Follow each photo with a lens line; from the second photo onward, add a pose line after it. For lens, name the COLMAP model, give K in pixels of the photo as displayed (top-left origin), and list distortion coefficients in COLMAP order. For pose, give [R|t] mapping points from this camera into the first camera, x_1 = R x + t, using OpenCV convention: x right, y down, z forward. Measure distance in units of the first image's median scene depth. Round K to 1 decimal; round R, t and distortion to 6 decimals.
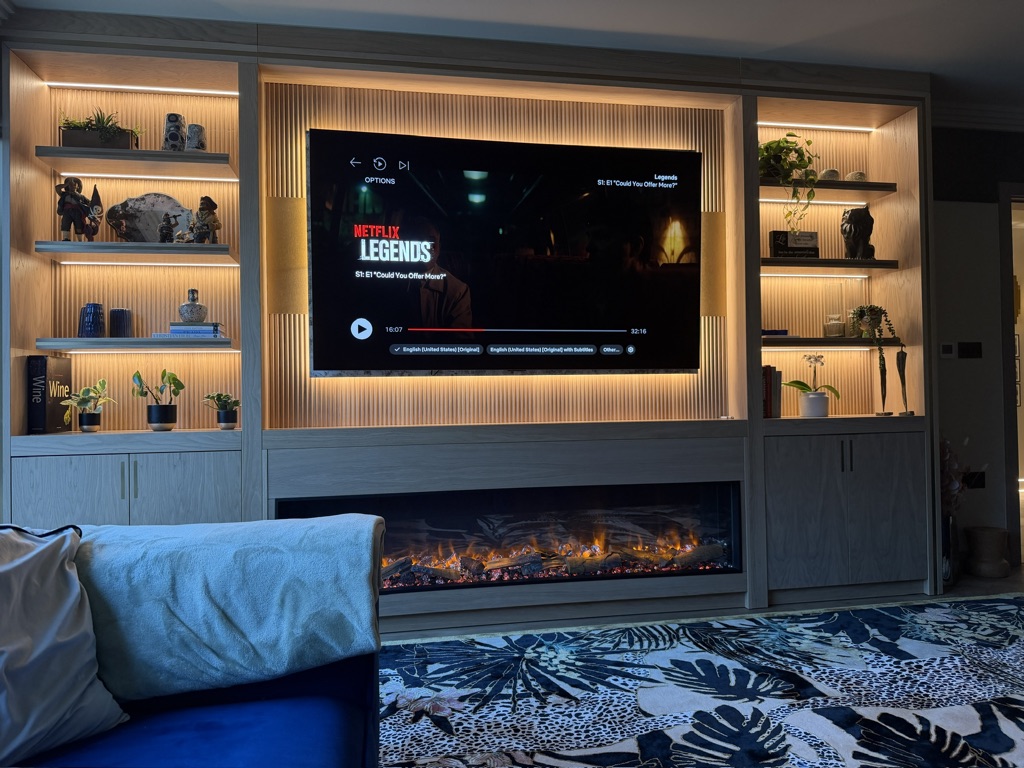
lens RADIAL K [[728.0, 0, 512.0], [0, 728.0, 384.0], [0, 0, 1]] dist [0.060650, -0.084761]
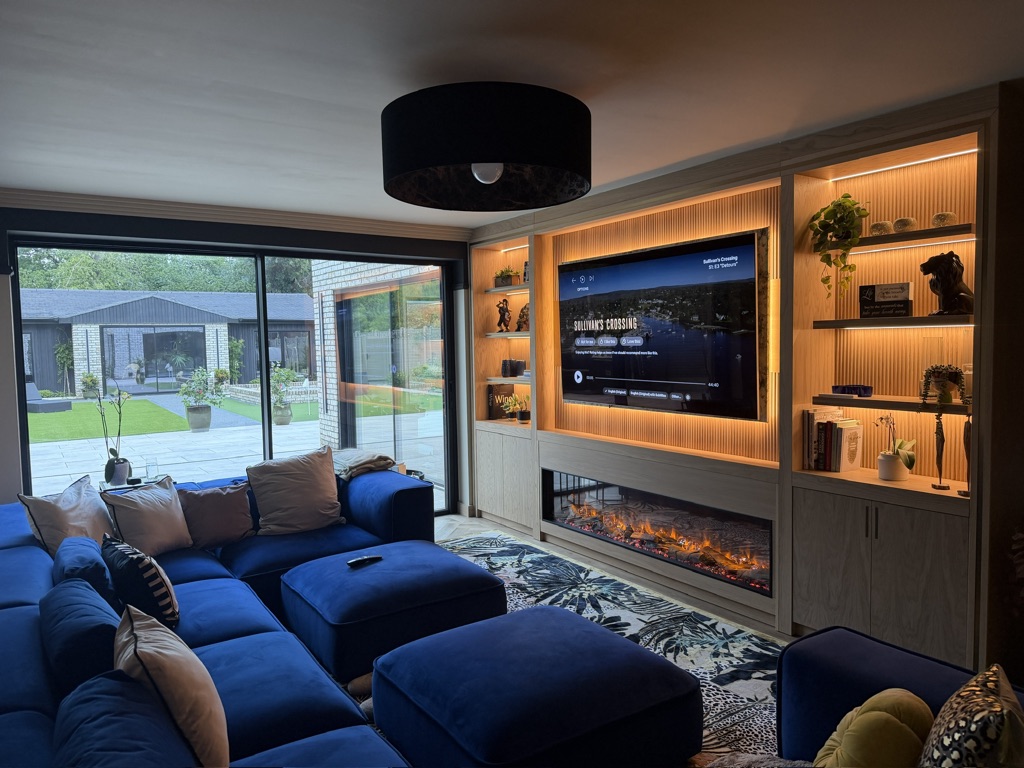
lens RADIAL K [[728.0, 0, 512.0], [0, 728.0, 384.0], [0, 0, 1]] dist [0.060650, -0.084761]
pose [[0.386557, 0.065482, -0.919938, 1.296678], [0.030132, 0.996047, 0.083561, -0.205694], [0.921773, -0.060021, 0.383056, 0.208710]]
